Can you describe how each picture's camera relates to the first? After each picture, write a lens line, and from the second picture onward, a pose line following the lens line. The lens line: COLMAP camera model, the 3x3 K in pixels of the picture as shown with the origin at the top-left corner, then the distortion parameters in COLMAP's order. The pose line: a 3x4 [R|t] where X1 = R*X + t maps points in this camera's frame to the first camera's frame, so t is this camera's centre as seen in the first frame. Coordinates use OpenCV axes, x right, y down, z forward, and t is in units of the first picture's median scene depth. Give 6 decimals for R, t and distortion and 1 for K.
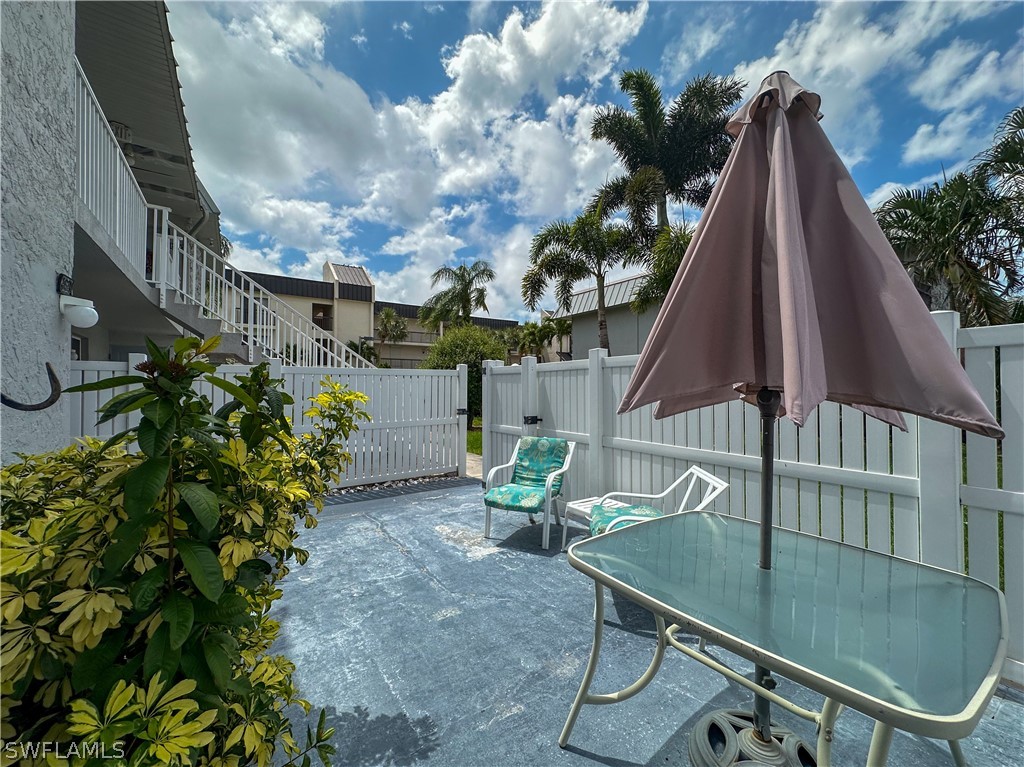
lens RADIAL K [[411.4, 0, 508.5], [0, 411.4, 383.4], [0, 0, 1]] dist [-0.004410, 0.001343]
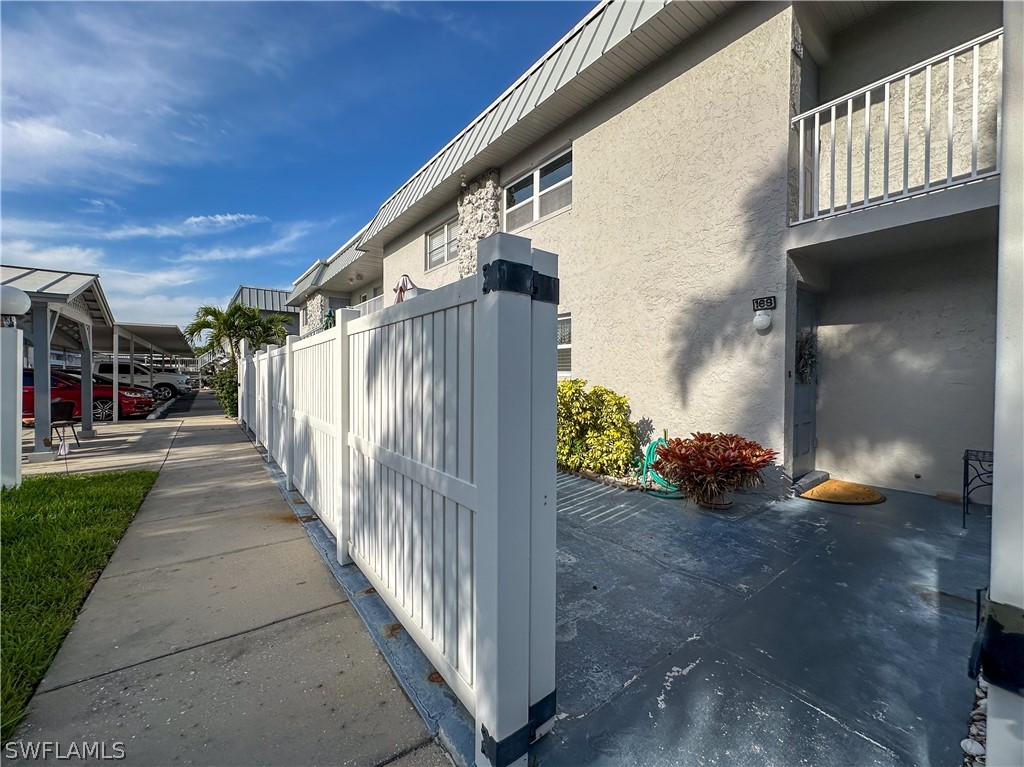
lens RADIAL K [[411.4, 0, 512.5], [0, 411.4, 384.0], [0, 0, 1]] dist [-0.004410, 0.001343]
pose [[-0.998653, -0.003797, -0.051751, -0.034799], [-0.004158, 0.999968, 0.006855, 0.046928], [0.051724, 0.007061, -0.998636, 2.014209]]
